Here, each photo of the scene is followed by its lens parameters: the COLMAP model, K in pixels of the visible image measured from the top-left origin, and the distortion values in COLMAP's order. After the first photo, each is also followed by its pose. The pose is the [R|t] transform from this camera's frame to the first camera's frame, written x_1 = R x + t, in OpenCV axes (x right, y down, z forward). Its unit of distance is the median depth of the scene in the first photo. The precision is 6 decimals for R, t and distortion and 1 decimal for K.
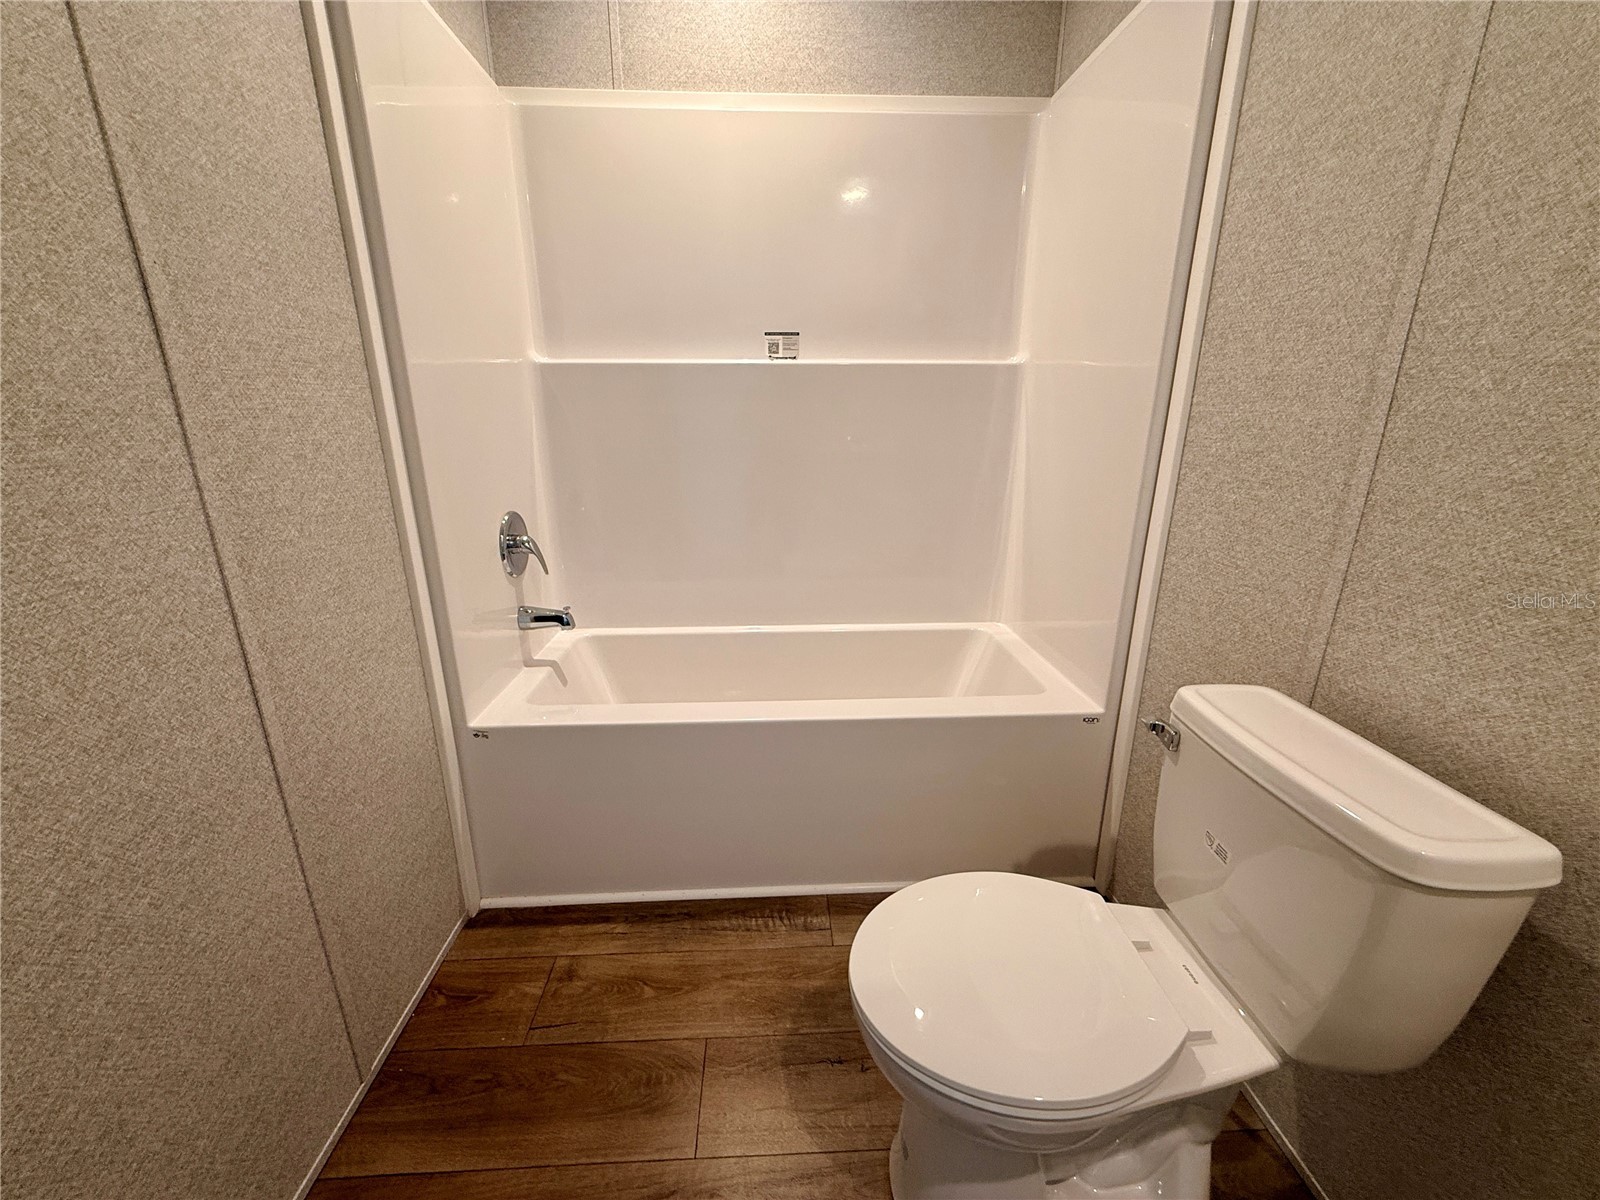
lens RADIAL K [[641.2, 0, 801.6], [0, 641.2, 600.1], [0, 0, 1]] dist [-0.000768, 0.000208]
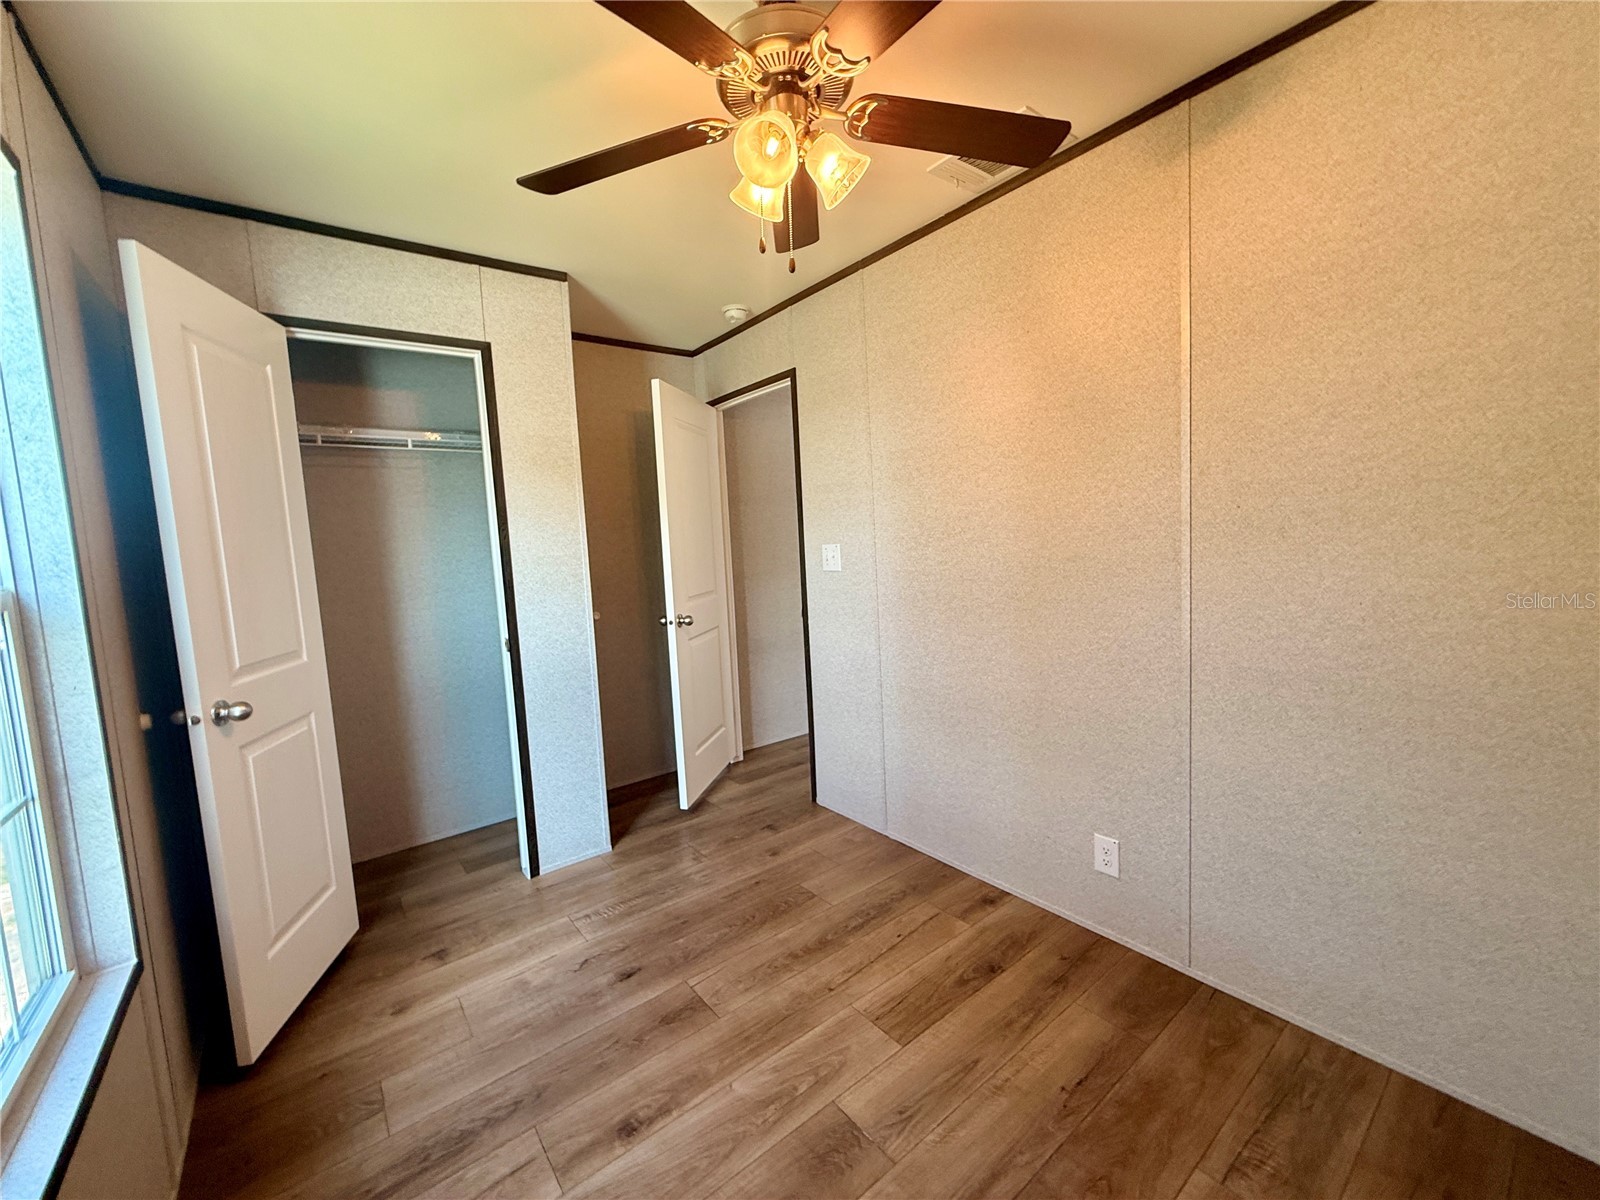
lens RADIAL K [[641.2, 0, 799.2], [0, 641.2, 579.5], [0, 0, 1]] dist [-0.000768, 0.000208]
pose [[-0.816702, 0.064106, -0.573488, 1.087947], [-0.127628, 0.949133, 0.287851, -0.510190], [0.562769, 0.308282, -0.766976, 1.216148]]
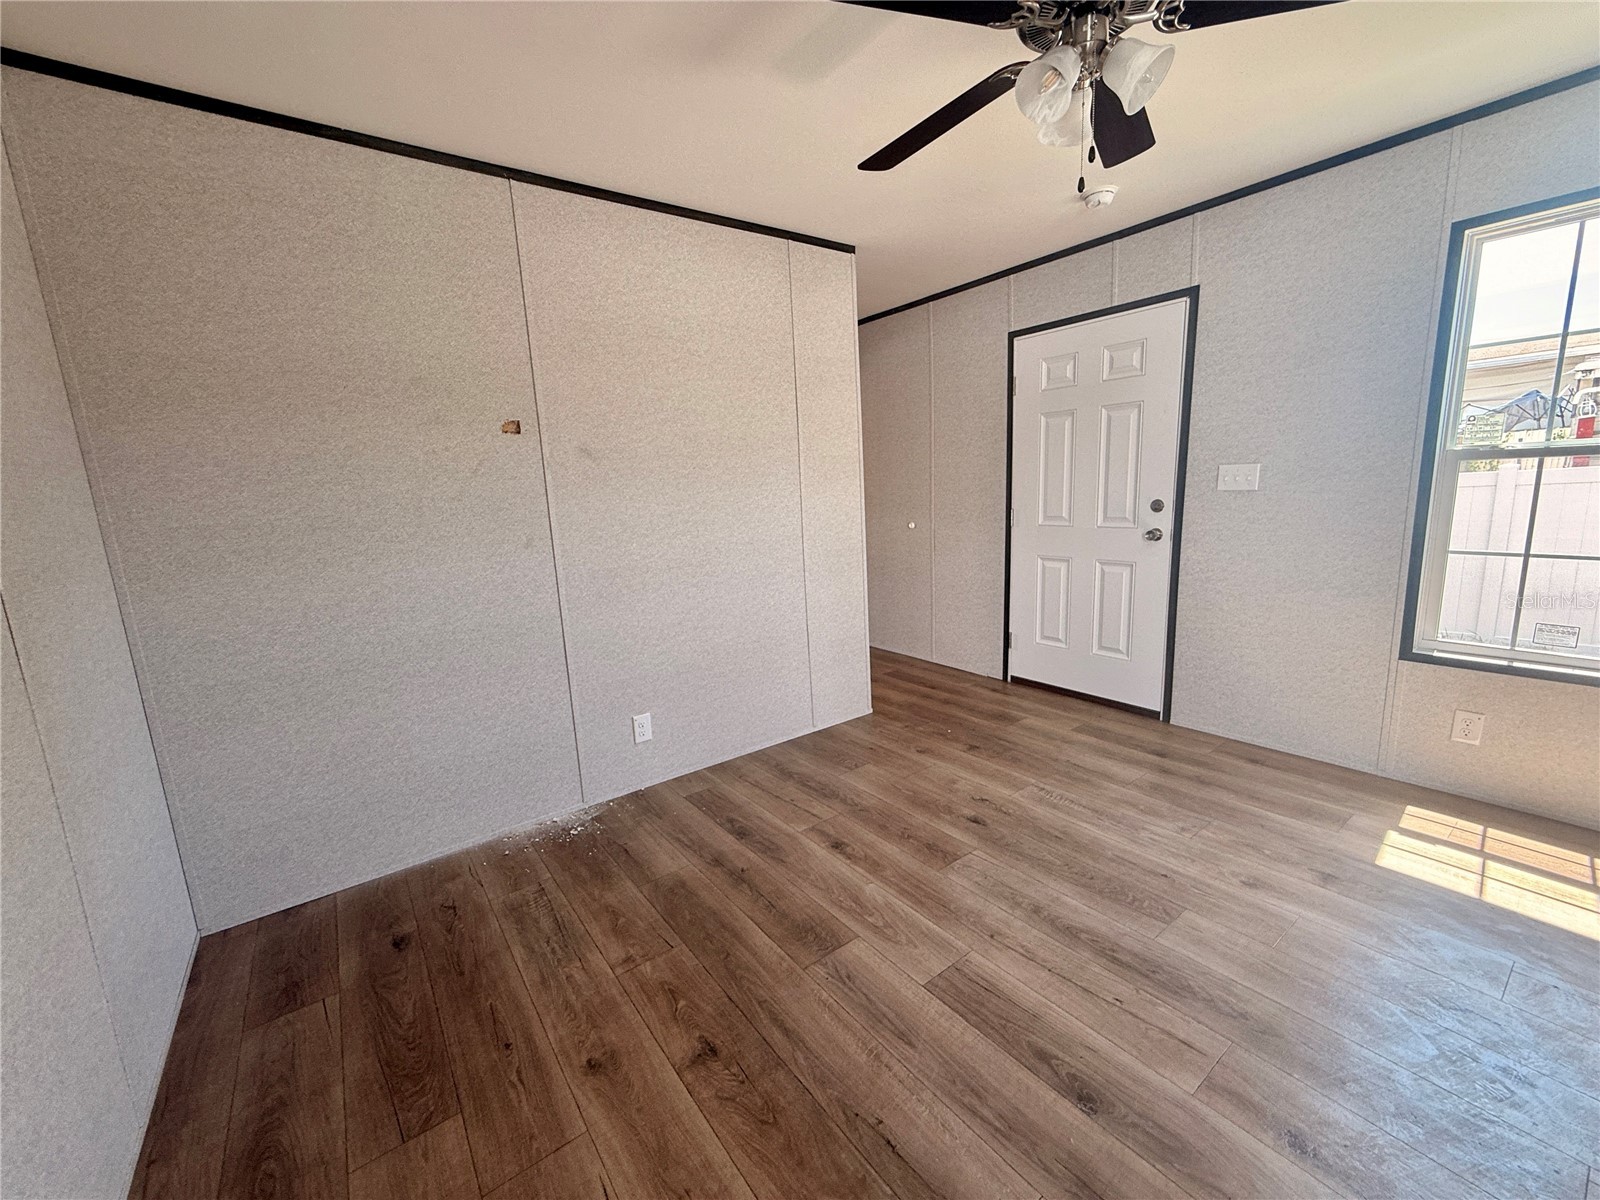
lens RADIAL K [[641.2, 0, 799.1], [0, 641.2, 600.5], [0, 0, 1]] dist [-0.000768, 0.000208]
pose [[-0.552669, -0.128935, 0.823367, -0.567238], [0.283352, 0.900034, 0.331135, -0.462296], [-0.783753, 0.416310, -0.460887, 1.100038]]
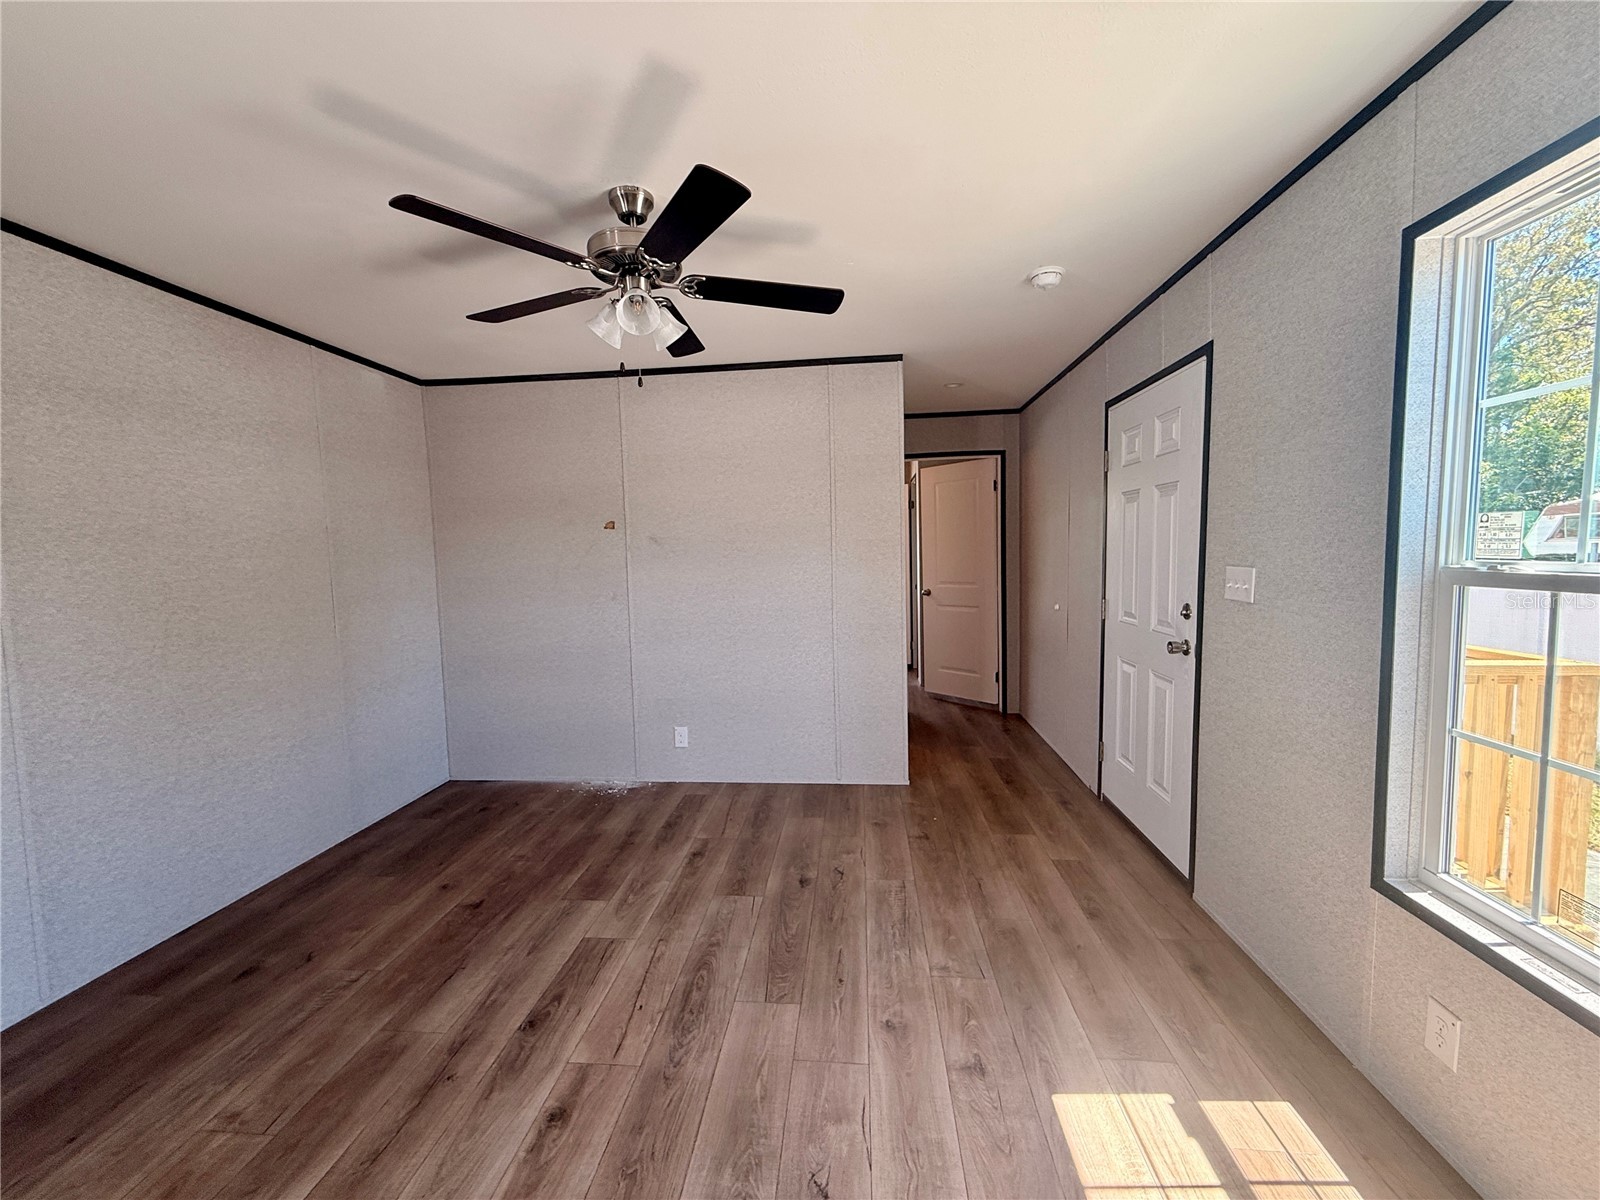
lens RADIAL K [[641.2, 0, 798.2], [0, 641.2, 599.6], [0, 0, 1]] dist [-0.000768, 0.000208]
pose [[0.146722, -0.085675, 0.985461, -1.334749], [0.309051, 0.950341, 0.036608, -0.052965], [-0.939659, 0.299187, 0.165914, -0.490192]]
